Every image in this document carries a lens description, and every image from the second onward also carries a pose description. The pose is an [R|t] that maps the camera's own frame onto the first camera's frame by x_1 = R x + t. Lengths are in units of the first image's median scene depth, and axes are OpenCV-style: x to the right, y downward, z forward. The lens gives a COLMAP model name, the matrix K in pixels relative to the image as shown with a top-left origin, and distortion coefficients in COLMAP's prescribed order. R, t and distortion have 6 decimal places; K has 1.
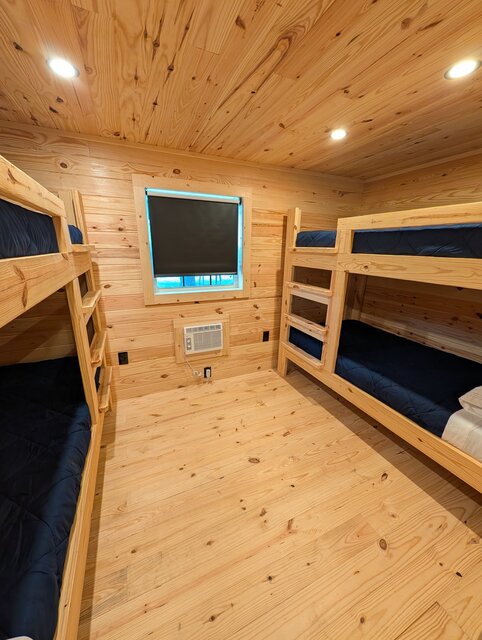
lens RADIAL K [[245.9, 0, 238.6], [0, 245.9, 319.8], [0, 0, 1]] dist [0.000771, 0.000207]
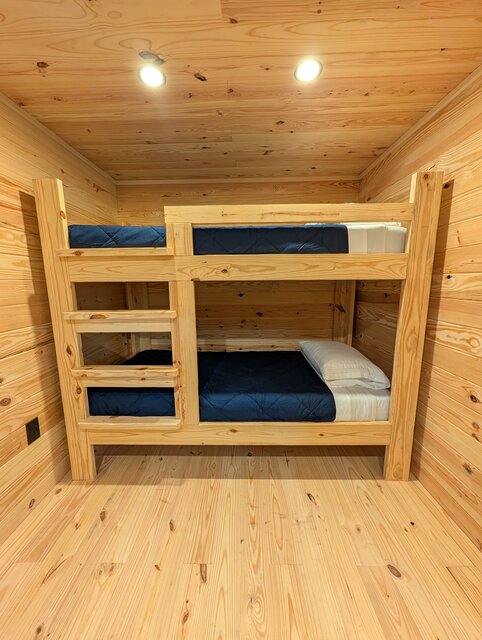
lens RADIAL K [[245.9, 0, 238.6], [0, 245.9, 319.8], [0, 0, 1]] dist [0.000771, 0.000207]
pose [[0.419537, -0.161983, 0.893168, -0.147073], [0.275864, 0.960163, 0.044555, -0.065792], [-0.864805, 0.227701, 0.447510, 0.489082]]
